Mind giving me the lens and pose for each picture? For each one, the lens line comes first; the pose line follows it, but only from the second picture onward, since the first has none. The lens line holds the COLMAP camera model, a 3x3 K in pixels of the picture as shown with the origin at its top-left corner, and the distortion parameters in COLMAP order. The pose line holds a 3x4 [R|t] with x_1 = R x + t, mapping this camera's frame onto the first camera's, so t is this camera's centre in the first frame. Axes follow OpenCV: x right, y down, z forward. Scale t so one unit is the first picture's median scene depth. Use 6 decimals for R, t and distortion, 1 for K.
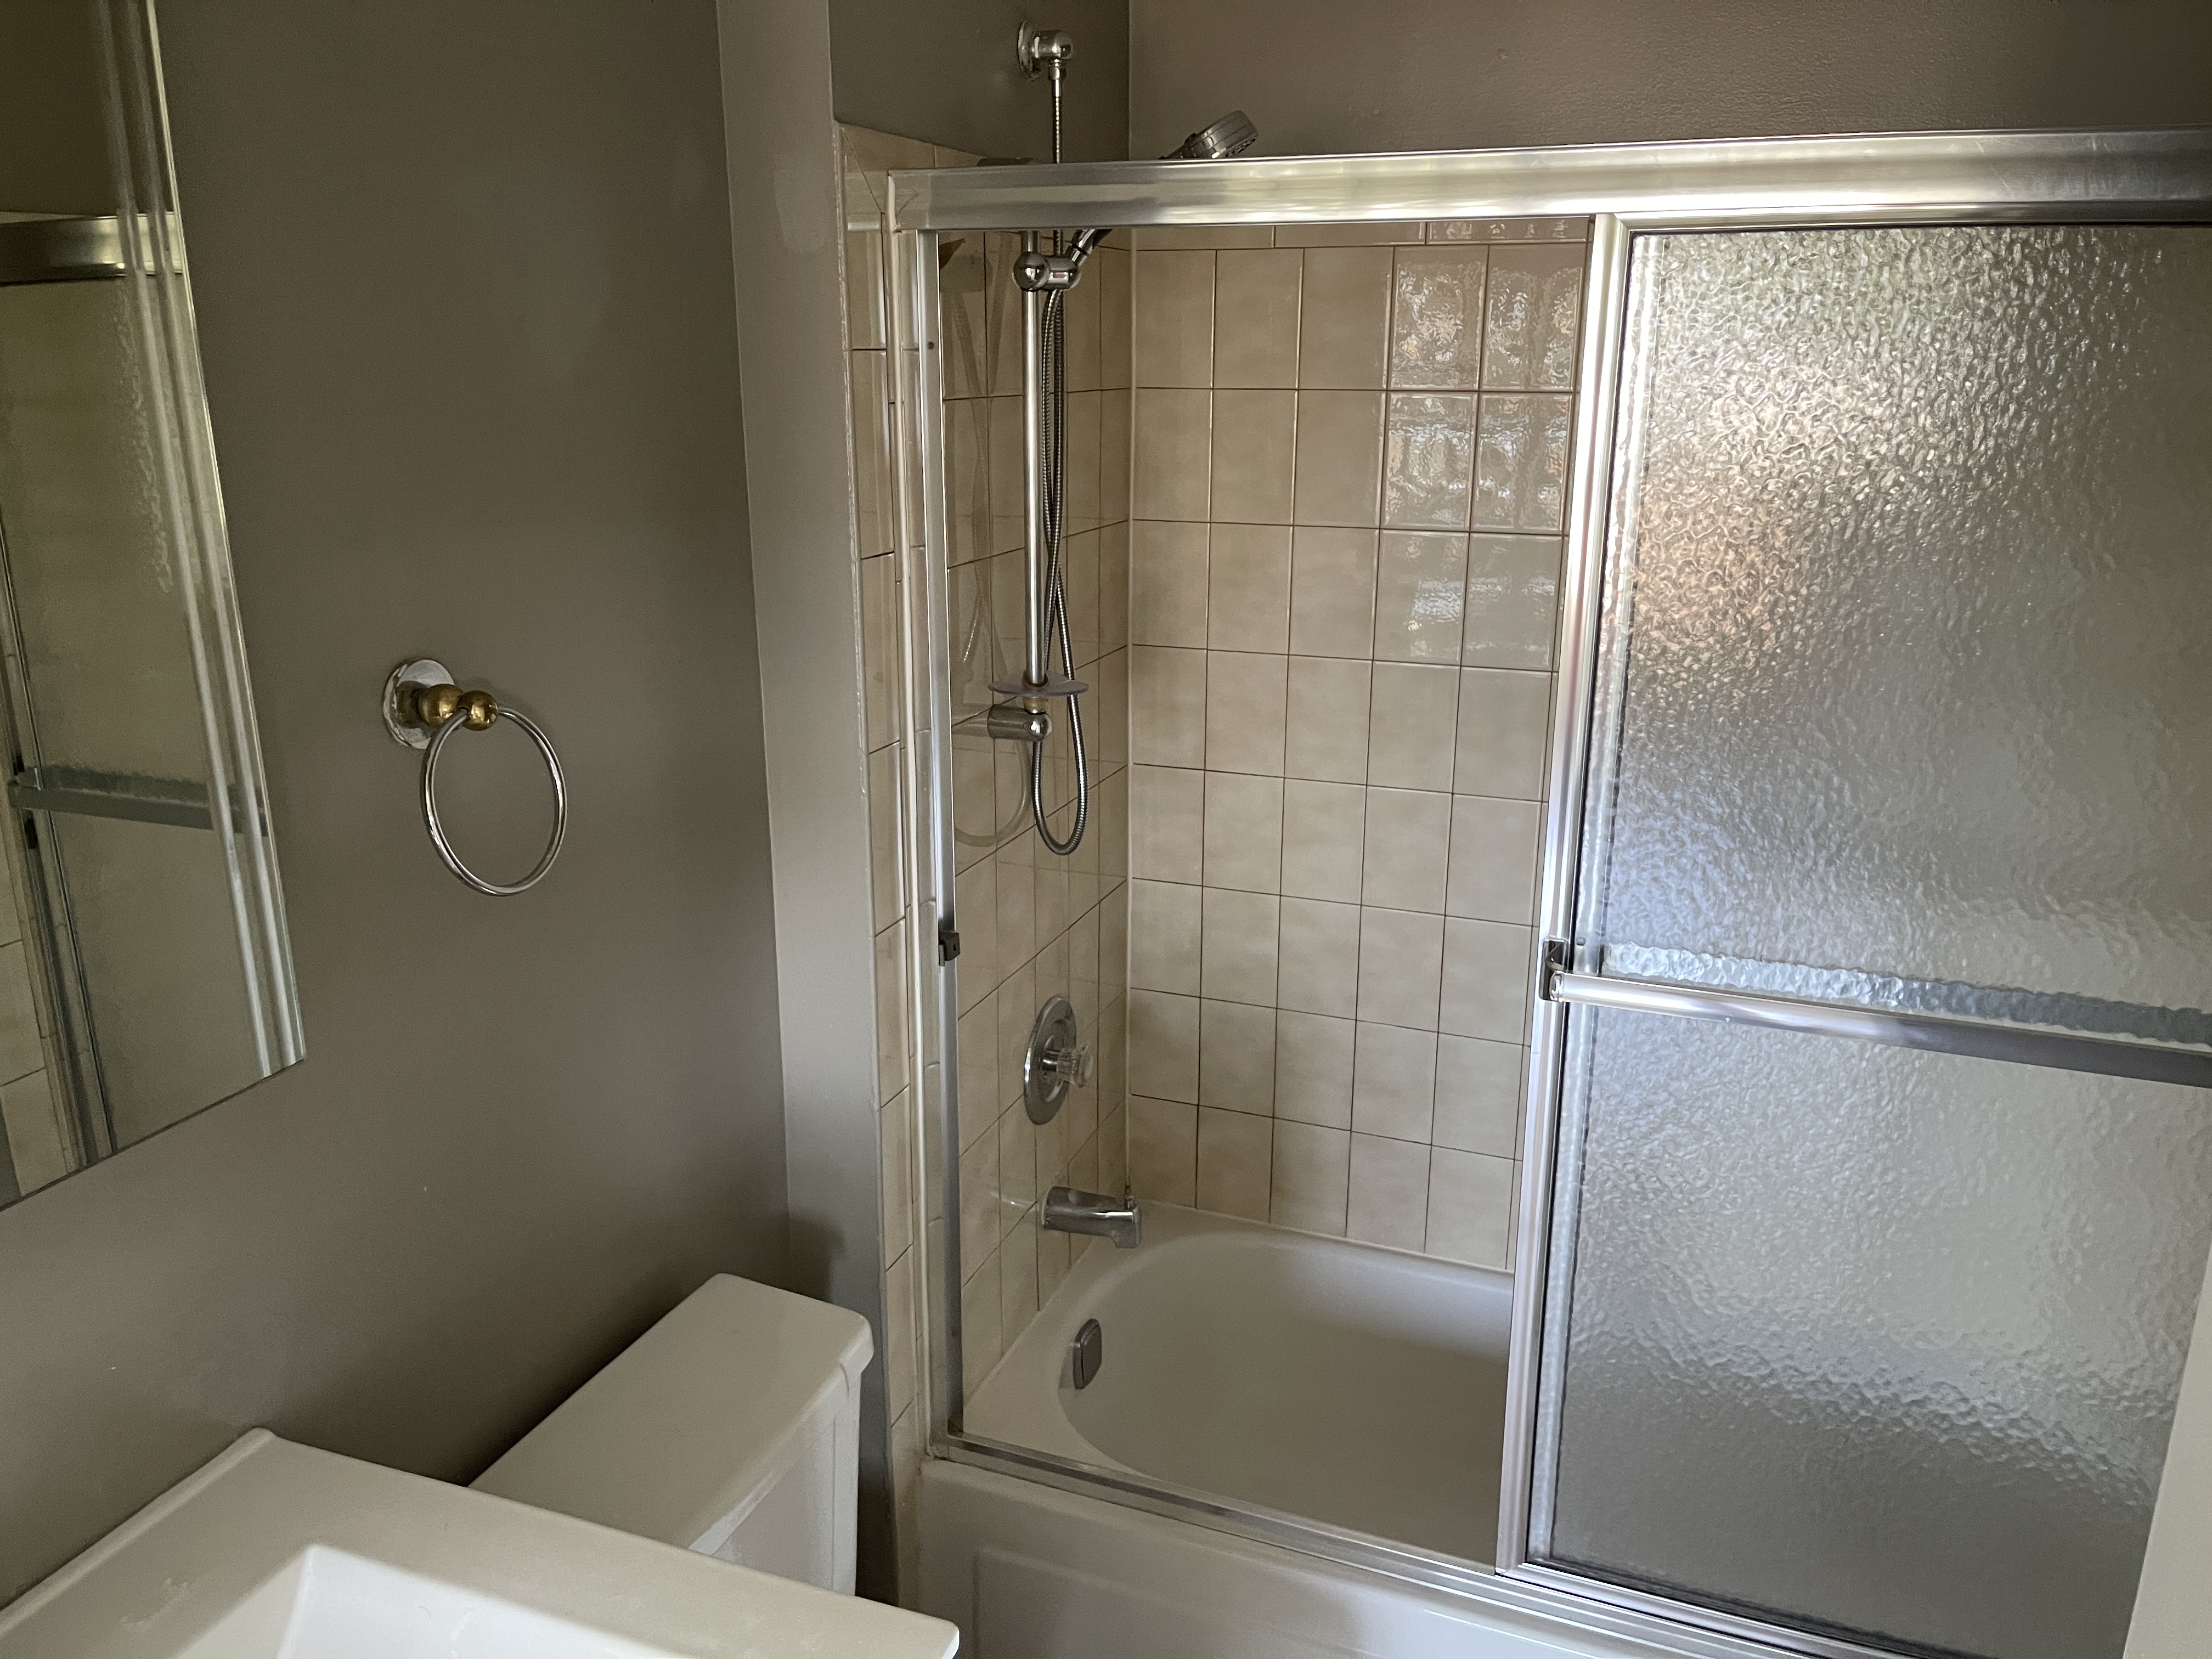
lens RADIAL K [[1668.6, 0, 1098.5], [0, 1668.6, 832.8], [0, 0, 1]] dist [0.066882, -0.088021]
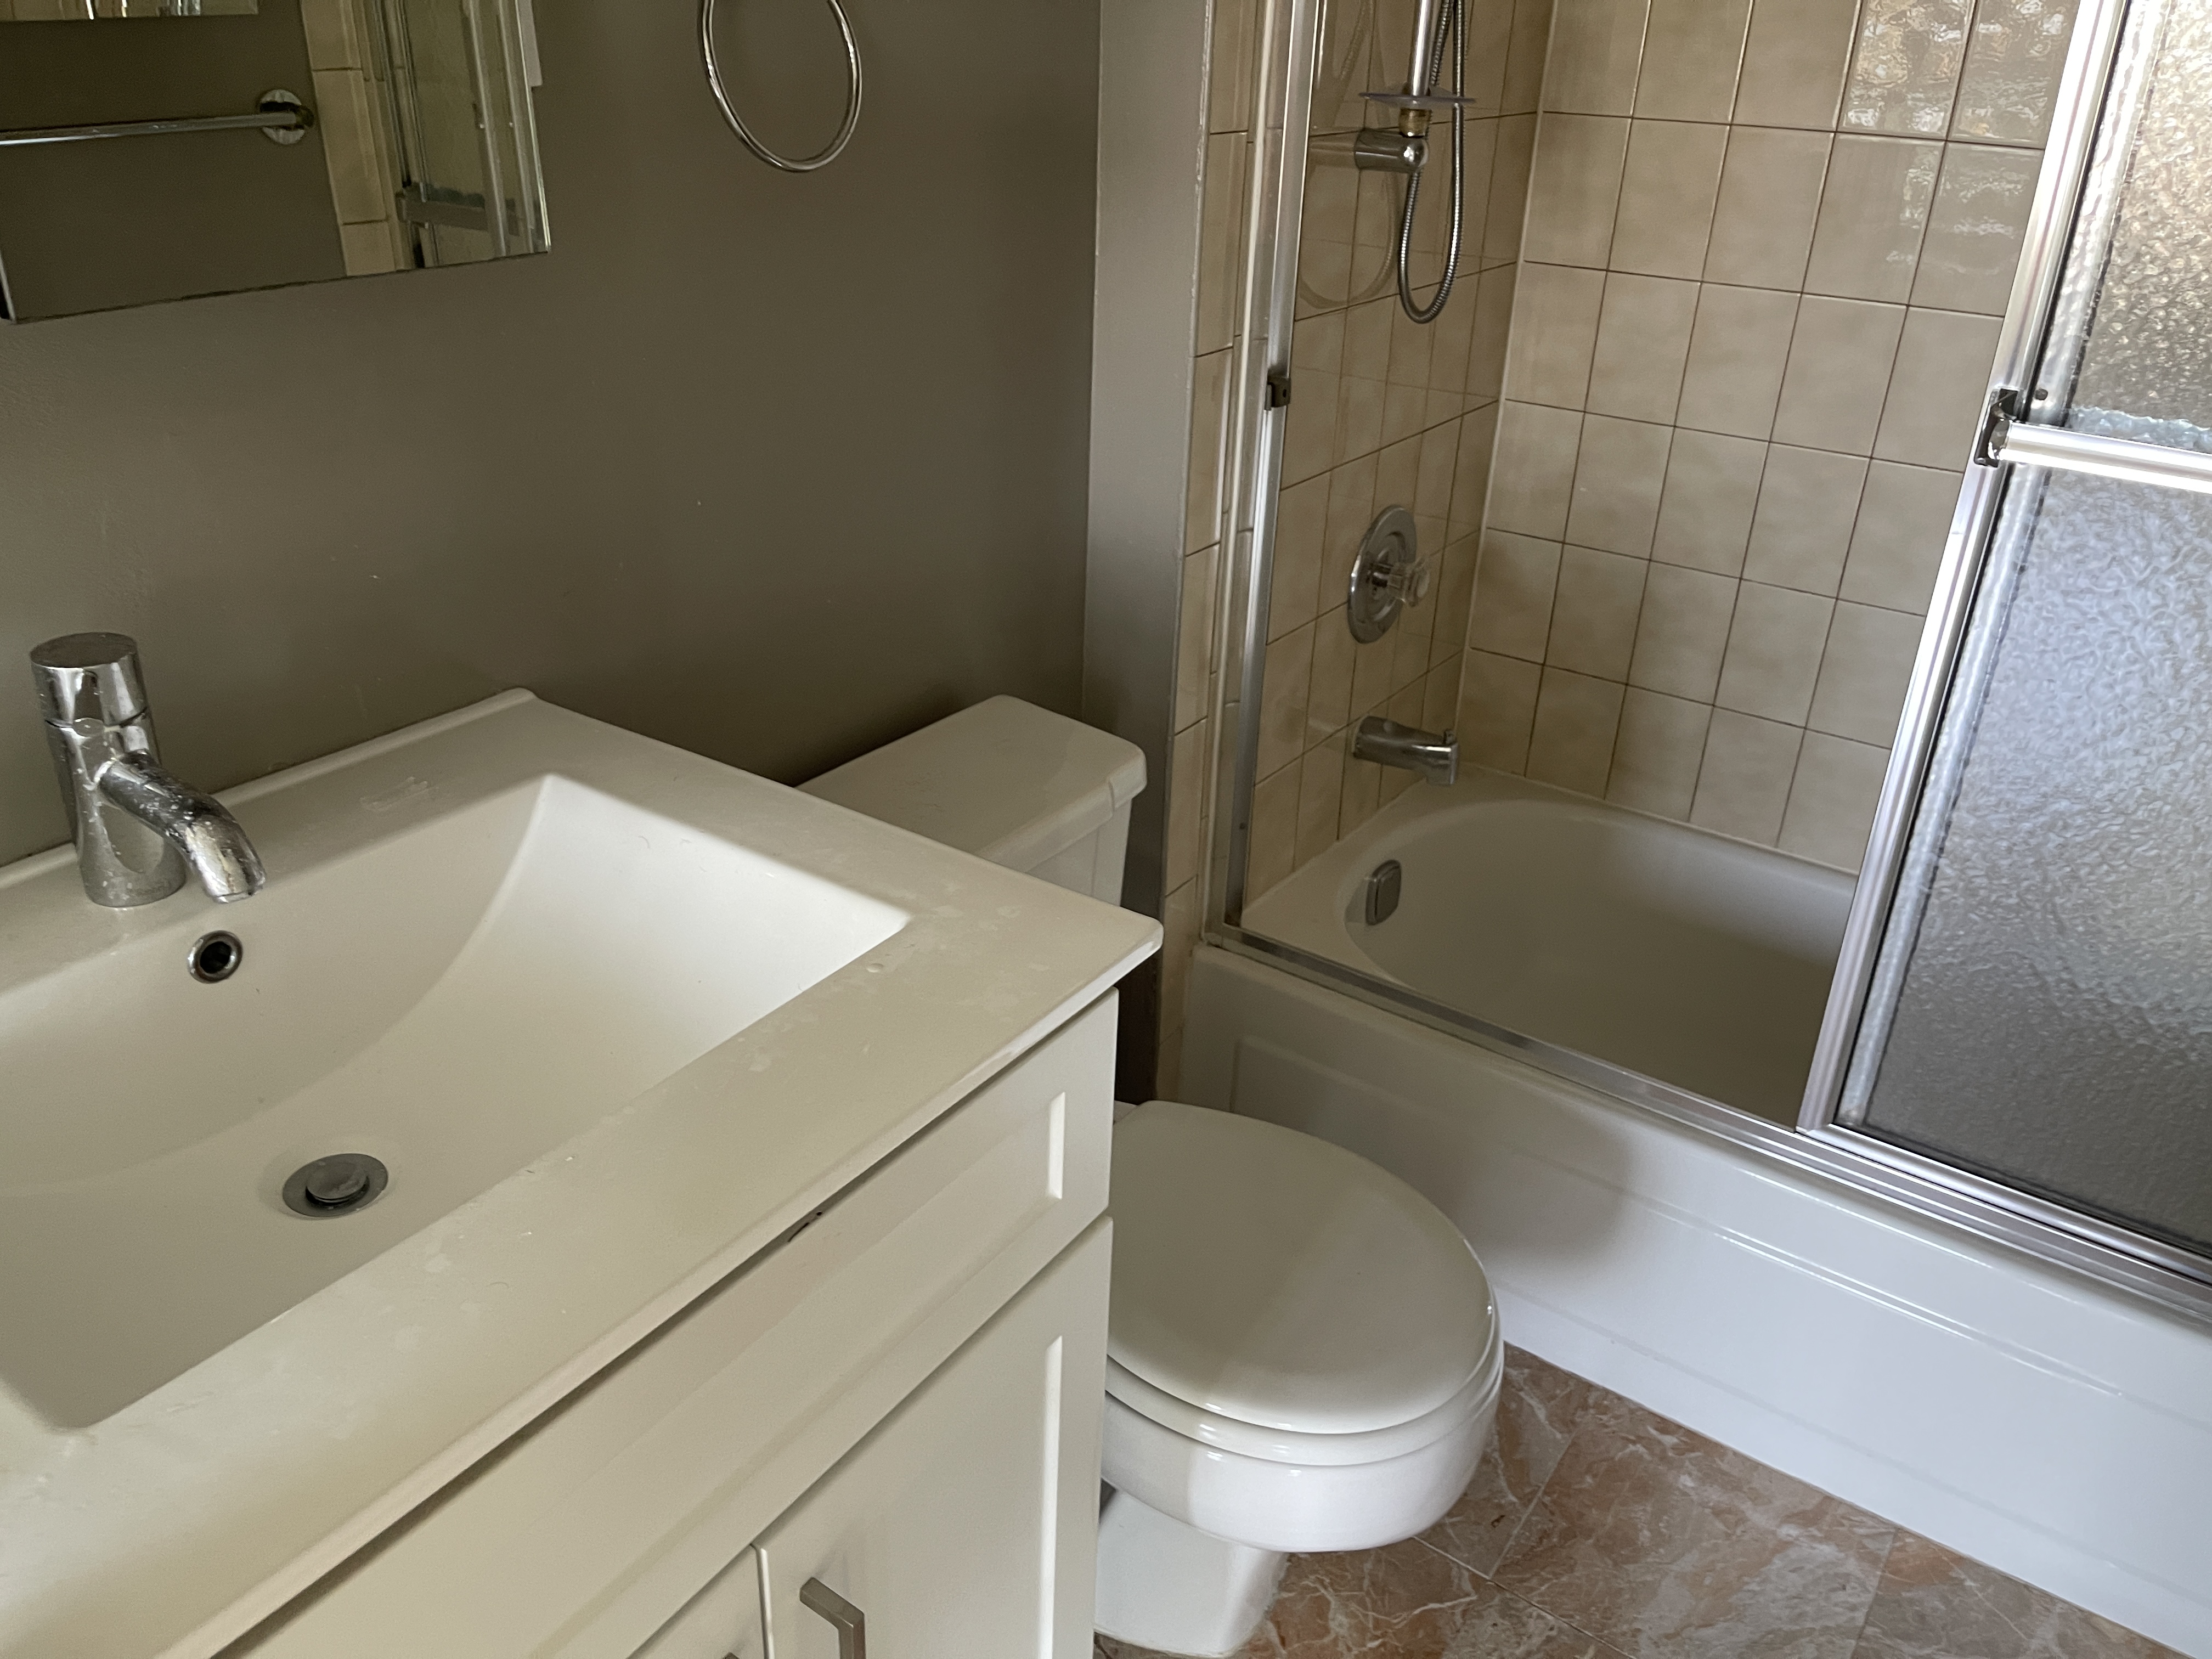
lens RADIAL K [[1668.6, 0, 1098.5], [0, 1668.6, 832.8], [0, 0, 1]] dist [0.066882, -0.088021]
pose [[0.968844, 0.133536, -0.208590, 0.033099], [-0.093816, 0.977310, 0.189905, 0.121595], [0.229216, -0.164419, 0.959388, 0.056865]]
